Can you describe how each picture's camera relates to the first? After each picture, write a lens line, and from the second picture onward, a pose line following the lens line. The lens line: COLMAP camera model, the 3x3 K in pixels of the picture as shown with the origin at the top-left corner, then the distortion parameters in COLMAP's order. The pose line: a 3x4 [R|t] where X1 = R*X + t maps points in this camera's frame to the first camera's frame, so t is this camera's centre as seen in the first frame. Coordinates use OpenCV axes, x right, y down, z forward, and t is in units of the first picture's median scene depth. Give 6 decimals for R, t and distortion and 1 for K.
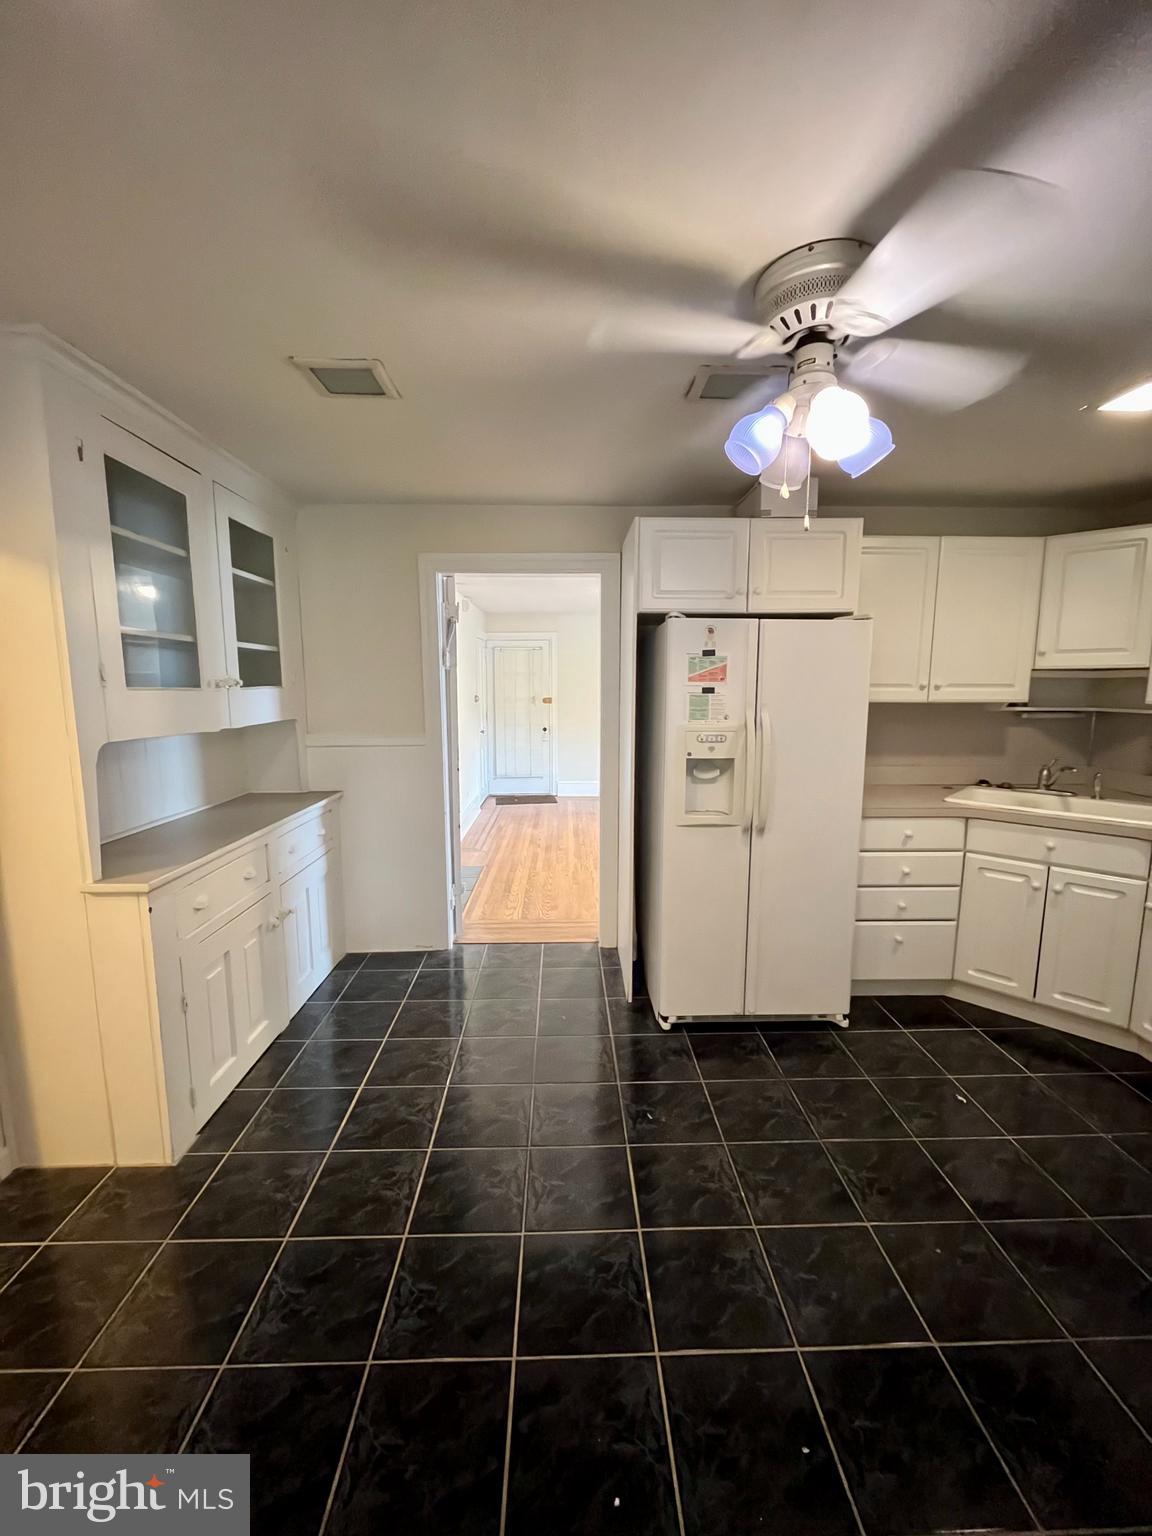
lens RADIAL K [[619.7, 0, 580.1], [0, 619.7, 769.5], [0, 0, 1]] dist [-0.002668, -0.000600]
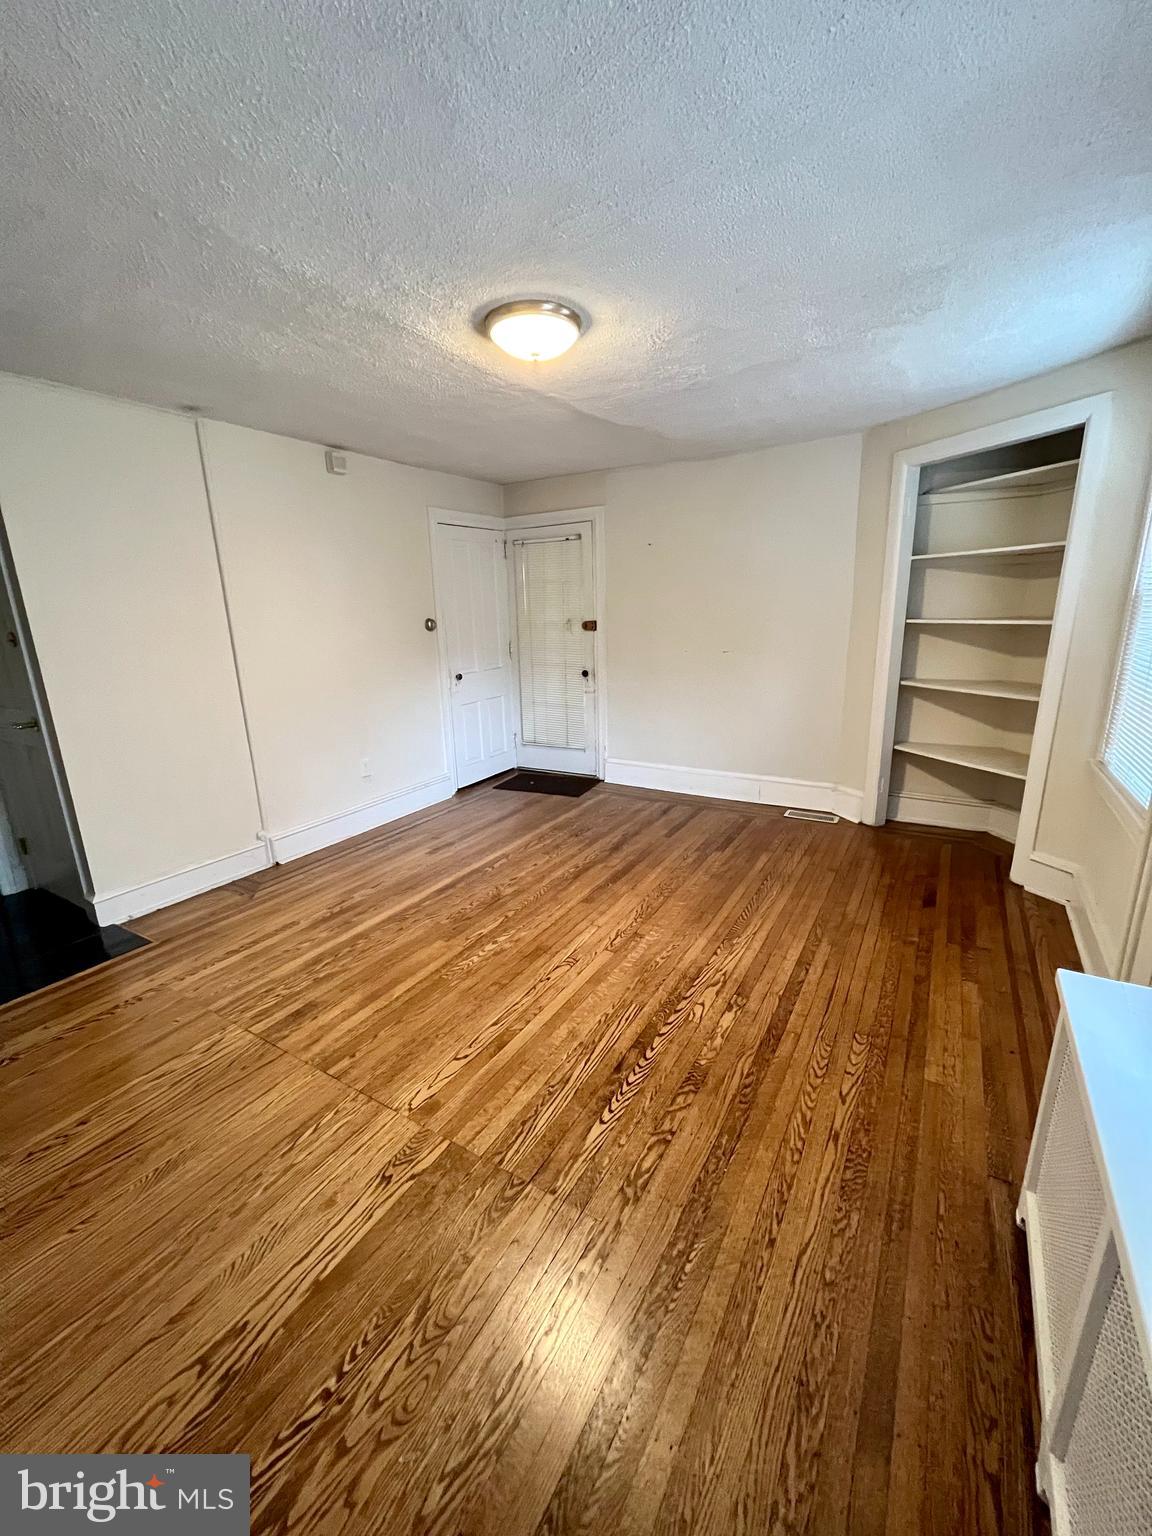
lens RADIAL K [[619.7, 0, 579.0], [0, 619.7, 768.8], [0, 0, 1]] dist [-0.002668, -0.000600]
pose [[0.846647, 0.115184, -0.519539, 0.847706], [-0.049963, 0.989187, 0.137886, -0.175580], [0.529804, -0.090783, 0.843248, 1.483917]]
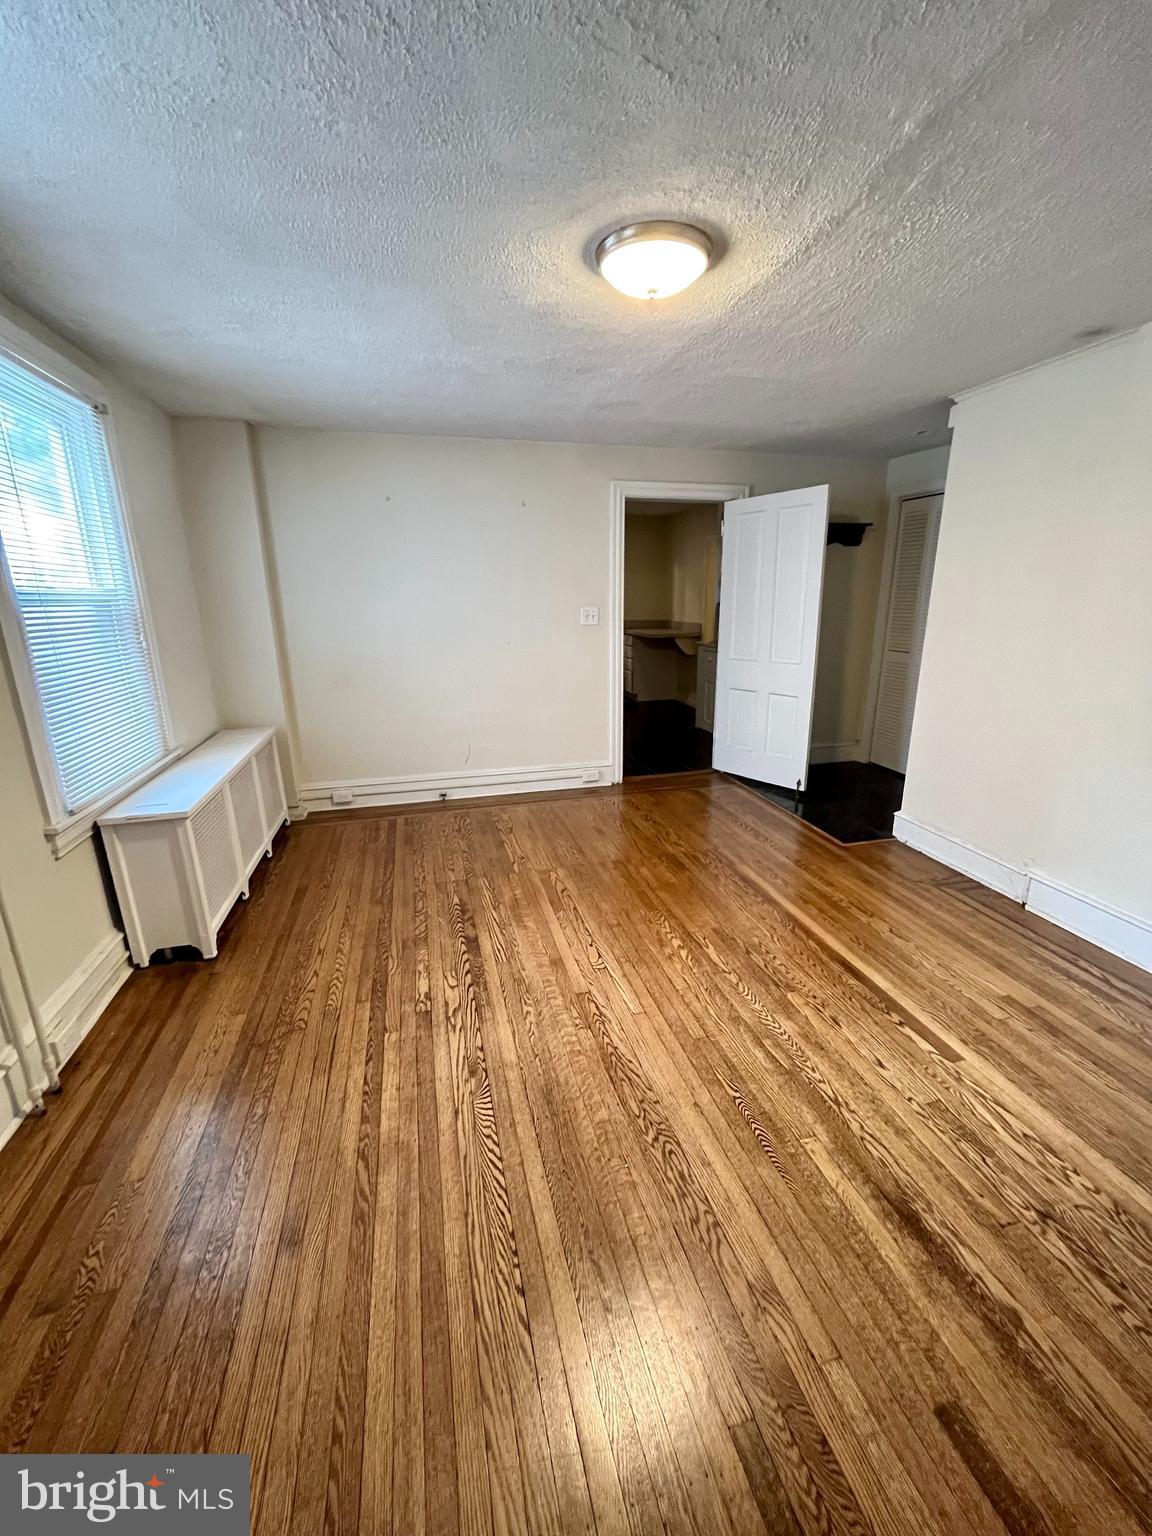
lens RADIAL K [[619.7, 0, 580.4], [0, 619.7, 767.6], [0, 0, 1]] dist [-0.002668, -0.000600]
pose [[-0.972450, 0.073740, -0.221142, 0.572276], [-0.020951, 0.917165, 0.397956, -0.393851], [0.232169, 0.391625, -0.890352, 3.013748]]
